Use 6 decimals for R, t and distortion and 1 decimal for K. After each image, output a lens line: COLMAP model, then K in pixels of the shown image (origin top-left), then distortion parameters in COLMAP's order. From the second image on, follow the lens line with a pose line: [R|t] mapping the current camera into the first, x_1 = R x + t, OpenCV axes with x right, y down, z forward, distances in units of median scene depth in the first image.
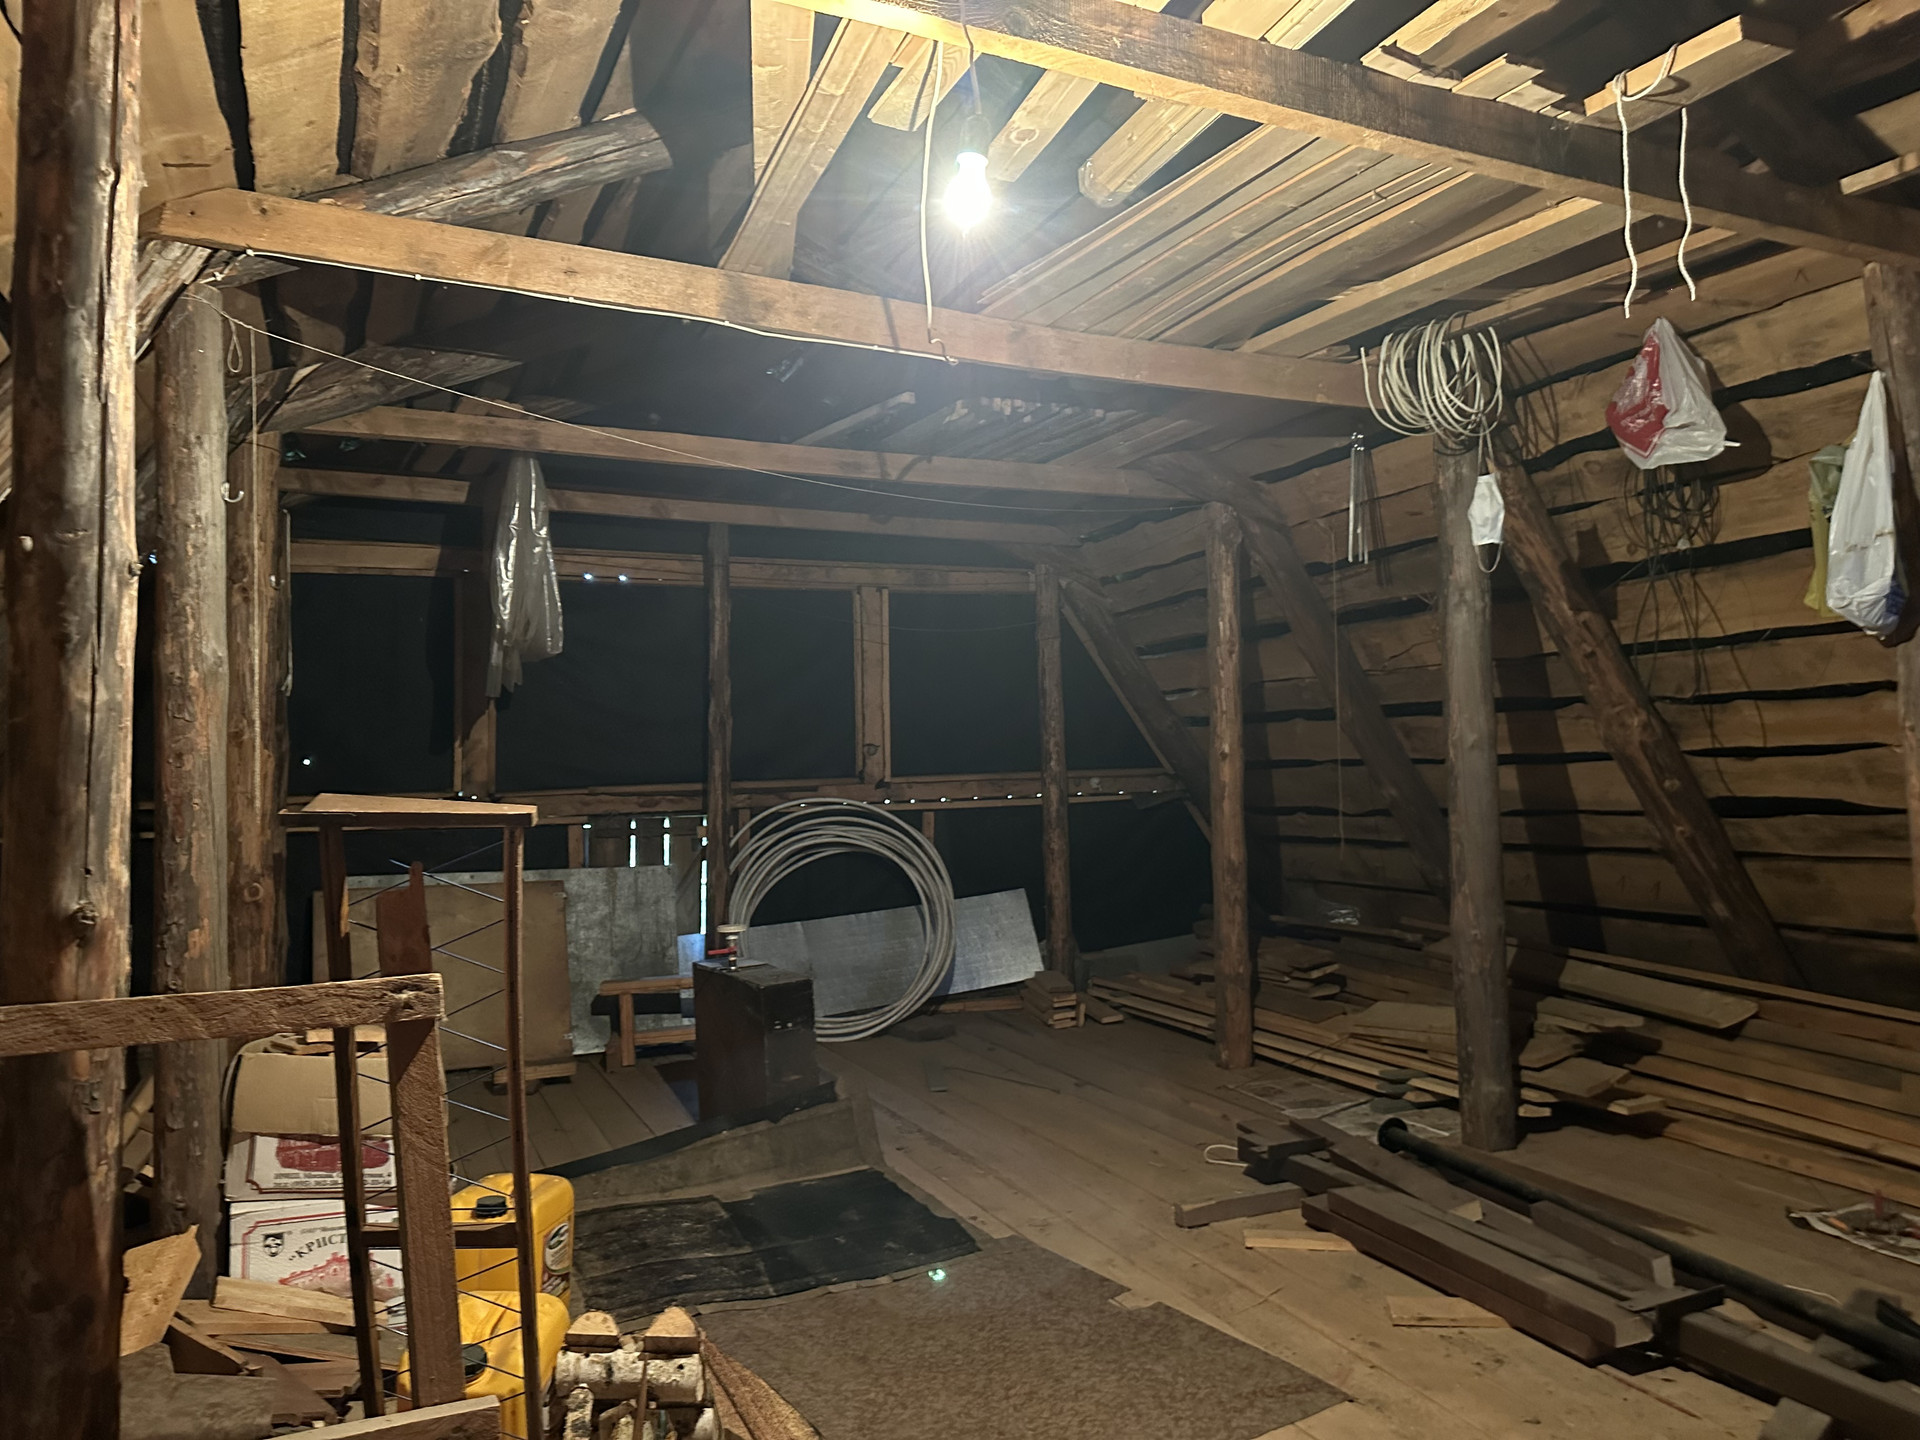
lens RADIAL K [[1356.6, 0, 959.3], [0, 1356.6, 716.6], [0, 0, 1]] dist [0.024679, -0.033461]
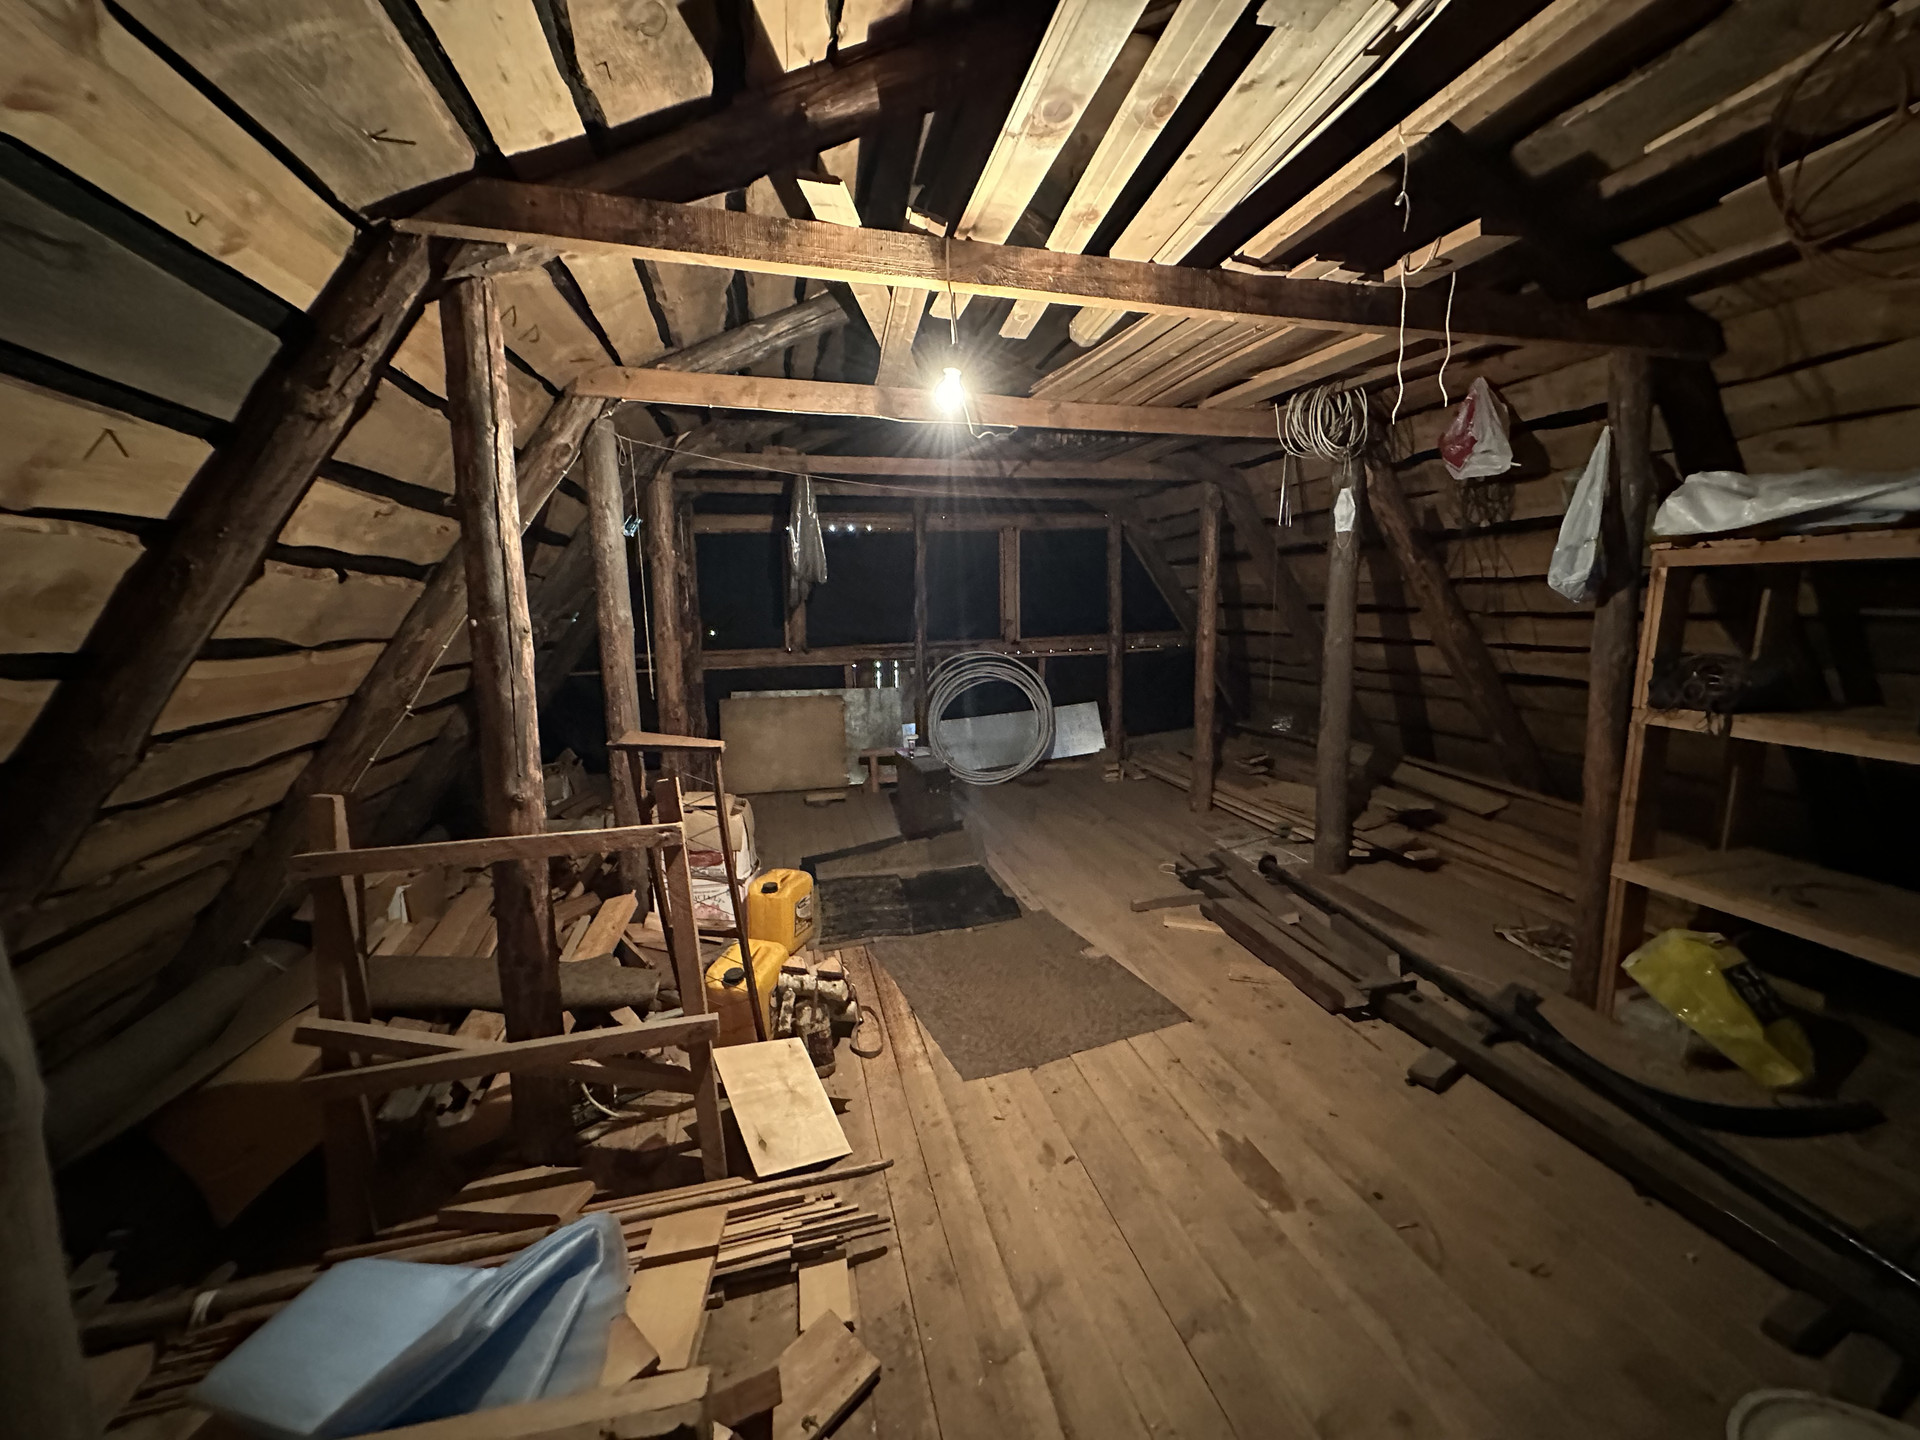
lens RADIAL K [[764.7, 0, 968.6], [0, 764.7, 708.8], [0, 0, 1]] dist [-0.003285, 0.000869]
pose [[0.983433, 0.027843, -0.179120, 0.132610], [0.005864, 0.982730, 0.184955, -0.102936], [0.181176, -0.182941, 0.966286, -0.006930]]
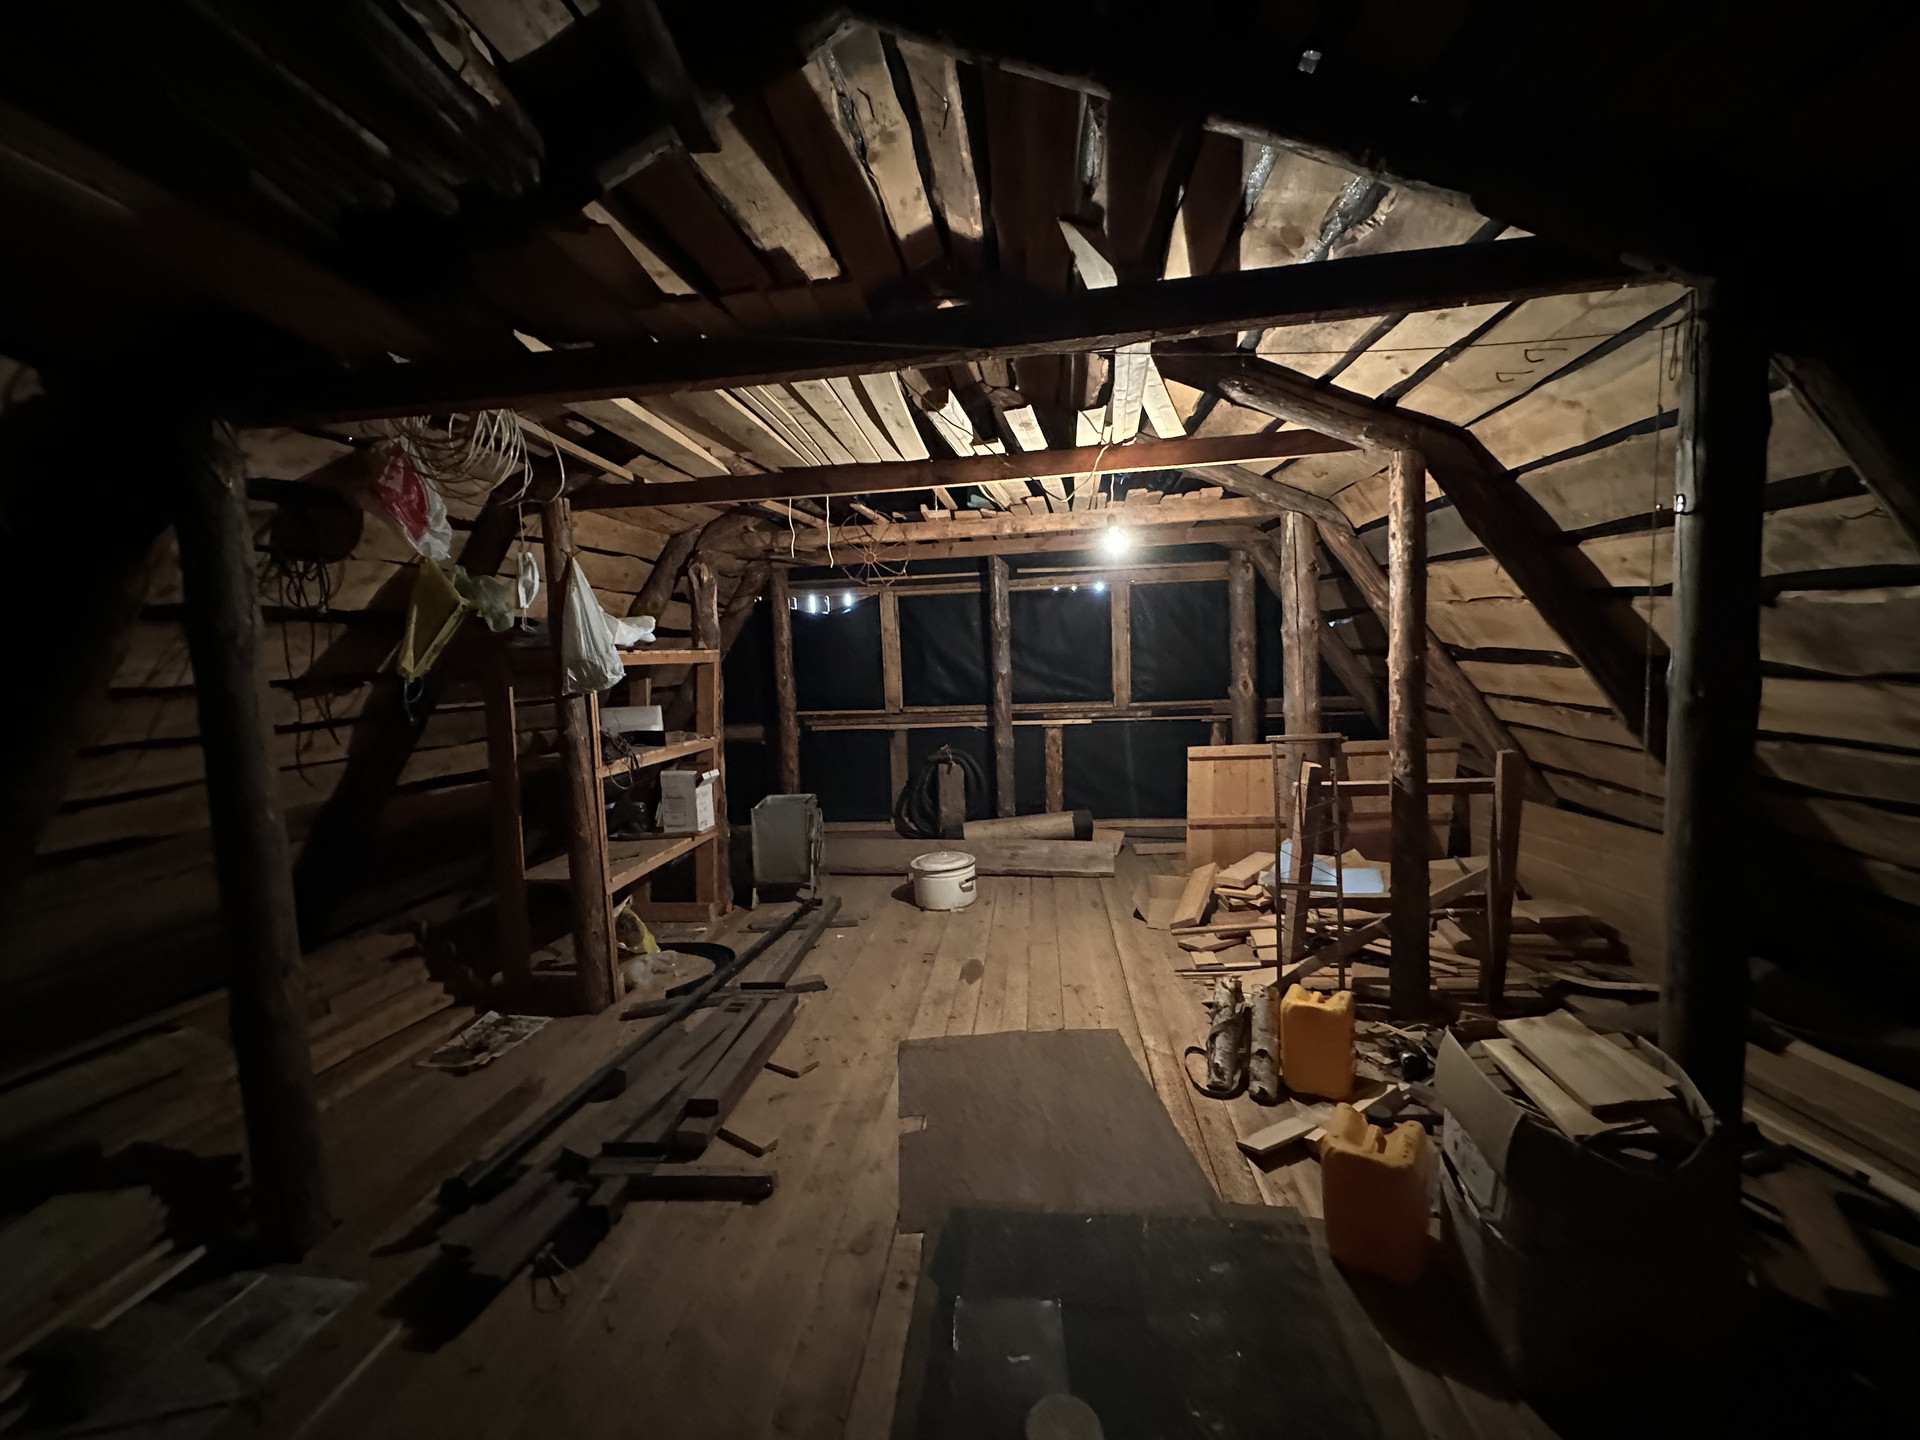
lens RADIAL K [[764.7, 0, 965.5], [0, 764.7, 711.9], [0, 0, 1]] dist [-0.003285, 0.000869]
pose [[-0.856682, 0.013634, 0.515664, -0.346620], [0.040249, 0.998370, 0.040471, -0.052423], [-0.514271, 0.055426, -0.855835, 1.595248]]
